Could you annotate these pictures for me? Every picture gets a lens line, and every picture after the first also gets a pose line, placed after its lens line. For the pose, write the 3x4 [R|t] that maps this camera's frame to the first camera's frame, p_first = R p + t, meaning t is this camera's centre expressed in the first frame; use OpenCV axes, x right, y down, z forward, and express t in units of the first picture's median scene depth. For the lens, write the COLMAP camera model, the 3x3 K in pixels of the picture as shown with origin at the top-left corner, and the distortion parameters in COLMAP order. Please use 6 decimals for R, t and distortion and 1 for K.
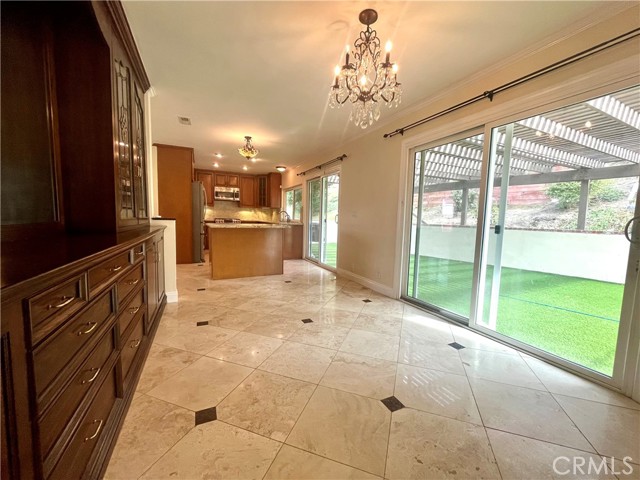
lens RADIAL K [[257.9, 0, 322.4], [0, 257.9, 241.8], [0, 0, 1]] dist [-0.001721, 0.000008]
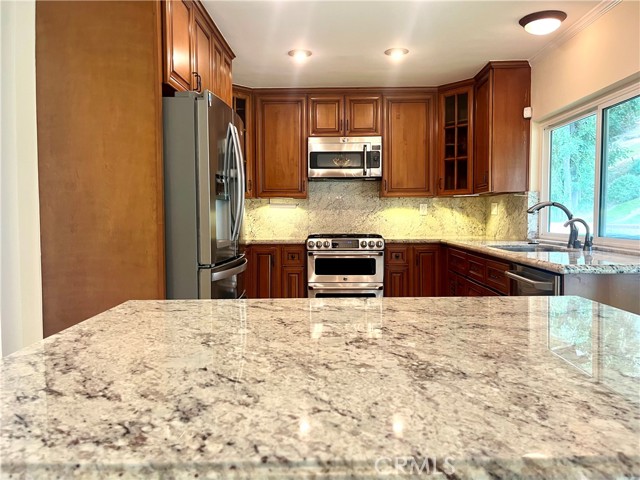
lens RADIAL K [[493.1, 0, 320.0], [0, 493.1, 240.0], [0, 0, 1]] dist [0.059241, -0.003108]
pose [[0.885605, -0.007764, -0.464374, -0.110494], [-0.013236, 0.999032, -0.041946, -0.056096], [0.464251, 0.043294, 0.884645, 0.439892]]
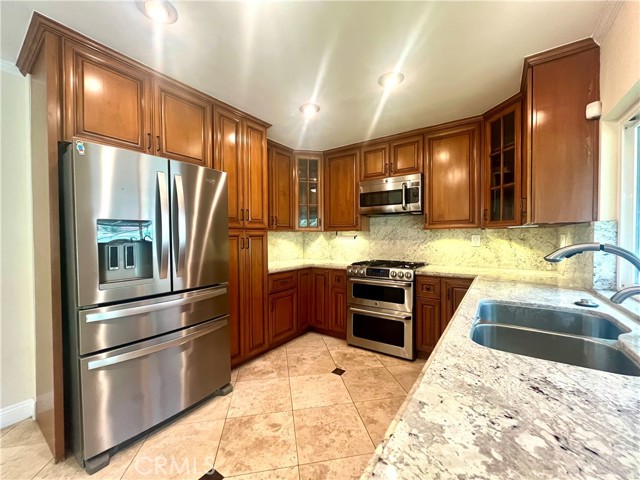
lens RADIAL K [[257.9, 0, 322.4], [0, 257.9, 241.8], [0, 0, 1]] dist [-0.001721, 0.000008]
pose [[0.492780, -0.011891, -0.870073, -0.095110], [-0.057757, 0.997255, -0.046341, -0.095801], [0.868235, 0.073089, 0.490740, 0.728907]]
